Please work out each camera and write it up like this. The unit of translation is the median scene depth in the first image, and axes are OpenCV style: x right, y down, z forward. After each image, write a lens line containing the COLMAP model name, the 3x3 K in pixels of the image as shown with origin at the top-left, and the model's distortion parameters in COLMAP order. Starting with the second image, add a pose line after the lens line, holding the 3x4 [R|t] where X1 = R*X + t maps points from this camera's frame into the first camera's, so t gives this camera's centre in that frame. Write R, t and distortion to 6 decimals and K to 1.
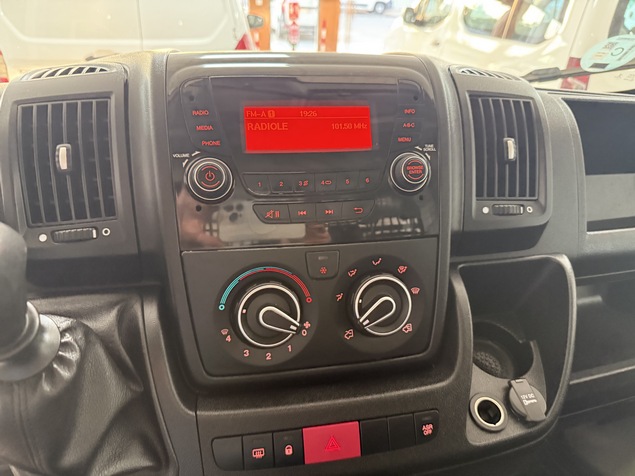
lens RADIAL K [[481.5, 0, 317.5], [0, 481.5, 238.0], [0, 0, 1]] dist [-0.003056, -0.005277]
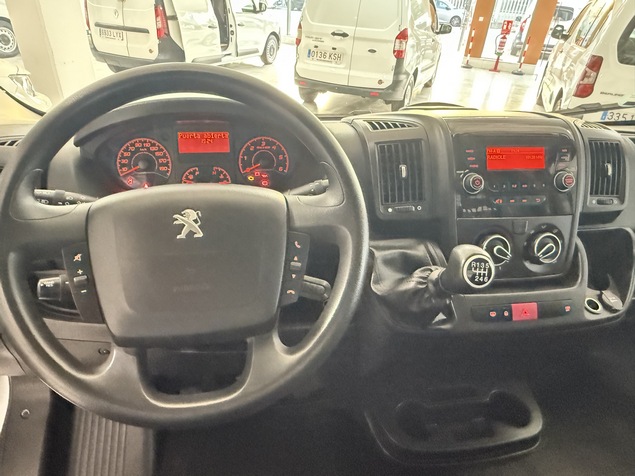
lens RADIAL K [[410.1, 0, 317.5], [0, 410.1, 238.0], [0, 0, 1]] dist [-0.001180, 0.000669]
pose [[0.999141, 0.030277, -0.028311, -0.738341], [-0.028678, 0.998059, 0.055282, 0.028652], [0.029930, -0.054423, 0.998069, -0.702122]]
